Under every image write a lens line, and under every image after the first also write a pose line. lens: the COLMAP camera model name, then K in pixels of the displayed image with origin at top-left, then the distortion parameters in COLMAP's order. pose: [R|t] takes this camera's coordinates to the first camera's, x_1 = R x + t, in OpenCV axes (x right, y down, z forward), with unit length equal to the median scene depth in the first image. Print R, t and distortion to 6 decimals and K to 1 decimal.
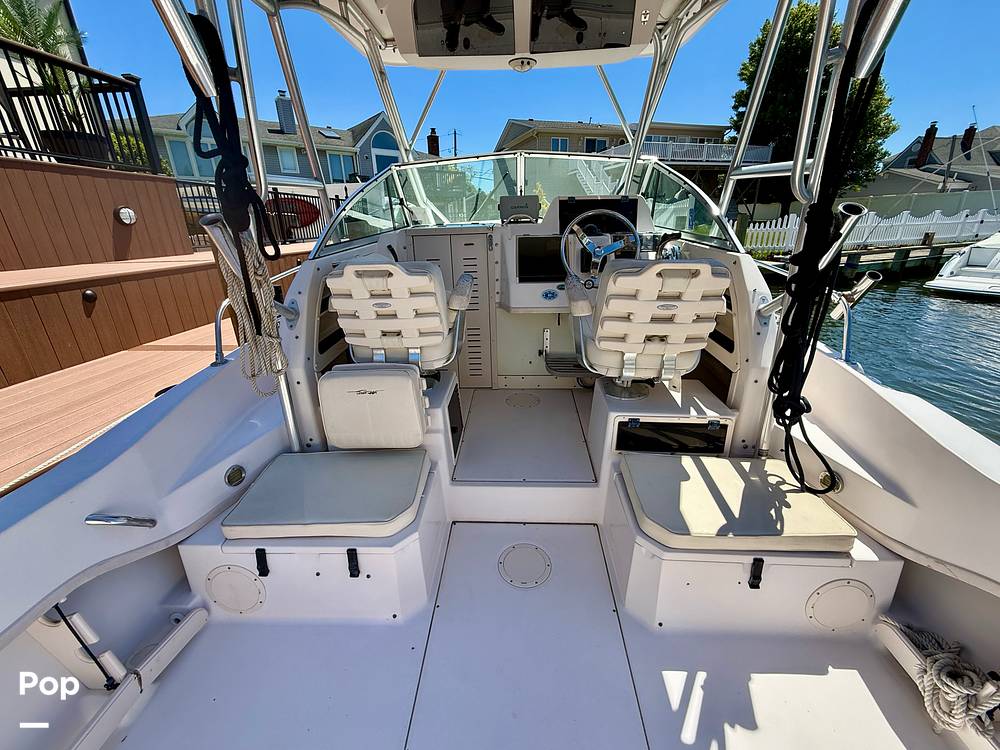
lens RADIAL K [[408.1, 0, 500.0], [0, 408.1, 375.0], [0, 0, 1]] dist [0.004313, 0.000248]
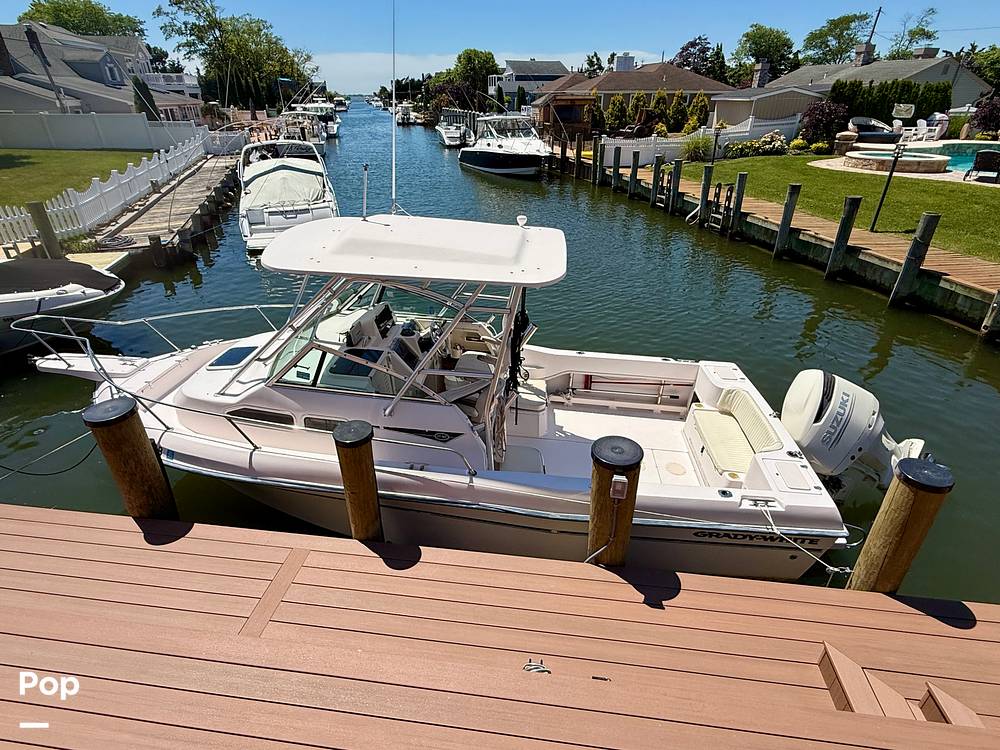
lens RADIAL K [[539.2, 0, 500.0], [0, 539.2, 375.0], [0, 0, 1]] dist [0.006809, 0.000570]
pose [[0.052261, -0.457584, 0.887629, -1.902453], [0.350921, 0.840573, 0.412664, -1.036804], [-0.934945, 0.289922, 0.204505, 0.223746]]
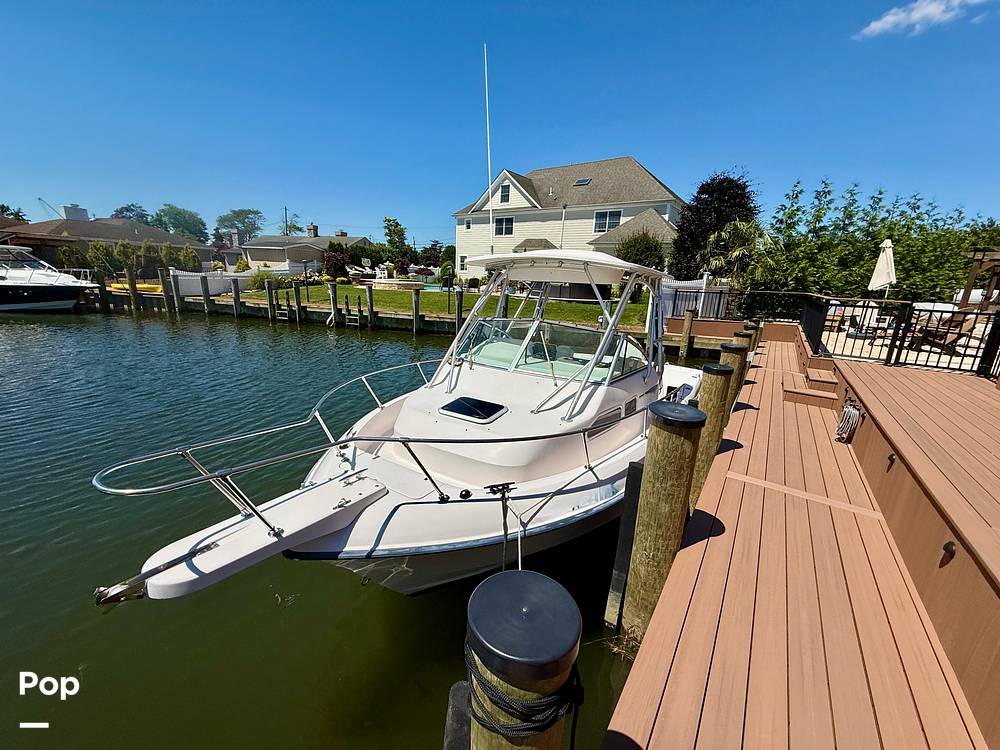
lens RADIAL K [[408.1, 0, 500.0], [0, 408.1, 375.0], [0, 0, 1]] dist [0.004313, 0.000248]
pose [[-0.871819, -0.142343, 0.468690, -0.592345], [0.139848, 0.844688, 0.516668, -1.397584], [-0.469441, 0.515986, -0.716508, 2.737798]]
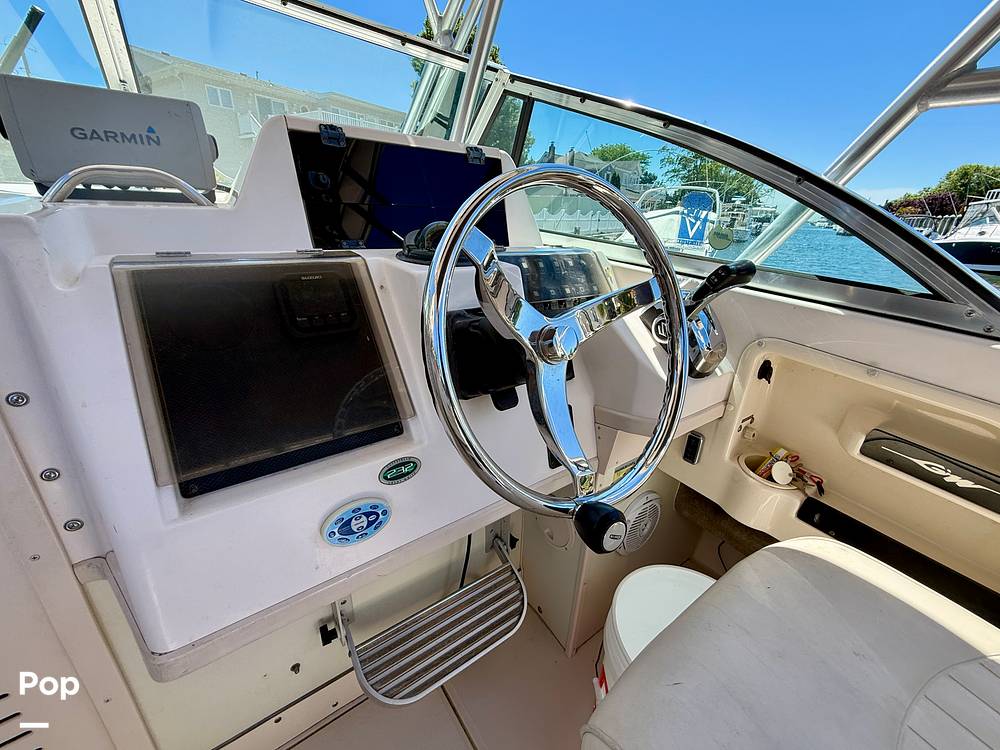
lens RADIAL K [[399.9, 0, 503.4], [0, 399.9, 368.7], [0, 0, 1]] dist [0.022909, 0.000086]
pose [[0.780458, -0.184579, 0.597340, 0.062994], [0.166280, 0.982297, 0.086277, -0.272677], [-0.602691, 0.031990, 0.797334, 0.712993]]
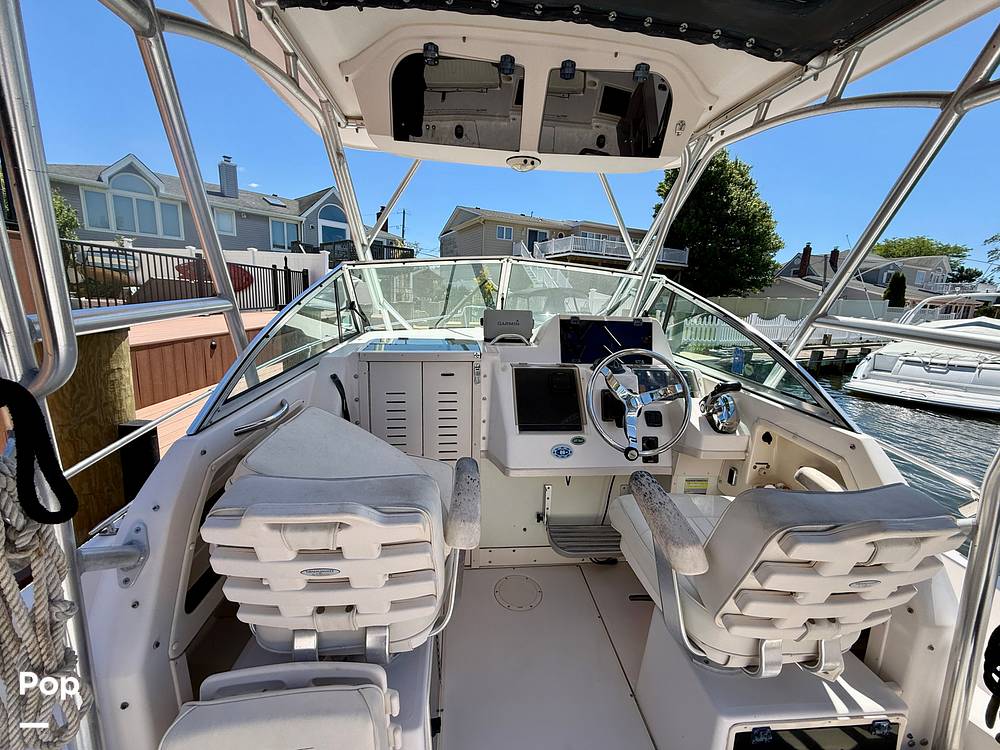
lens RADIAL K [[404.6, 0, 508.1], [0, 404.6, 385.5], [0, 0, 1]] dist [0.007523, 0.000452]
pose [[0.986657, 0.025441, 0.160811, -0.087781], [-0.001819, 0.989377, -0.145358, -0.193080], [-0.162801, 0.143126, 0.976223, 0.264569]]
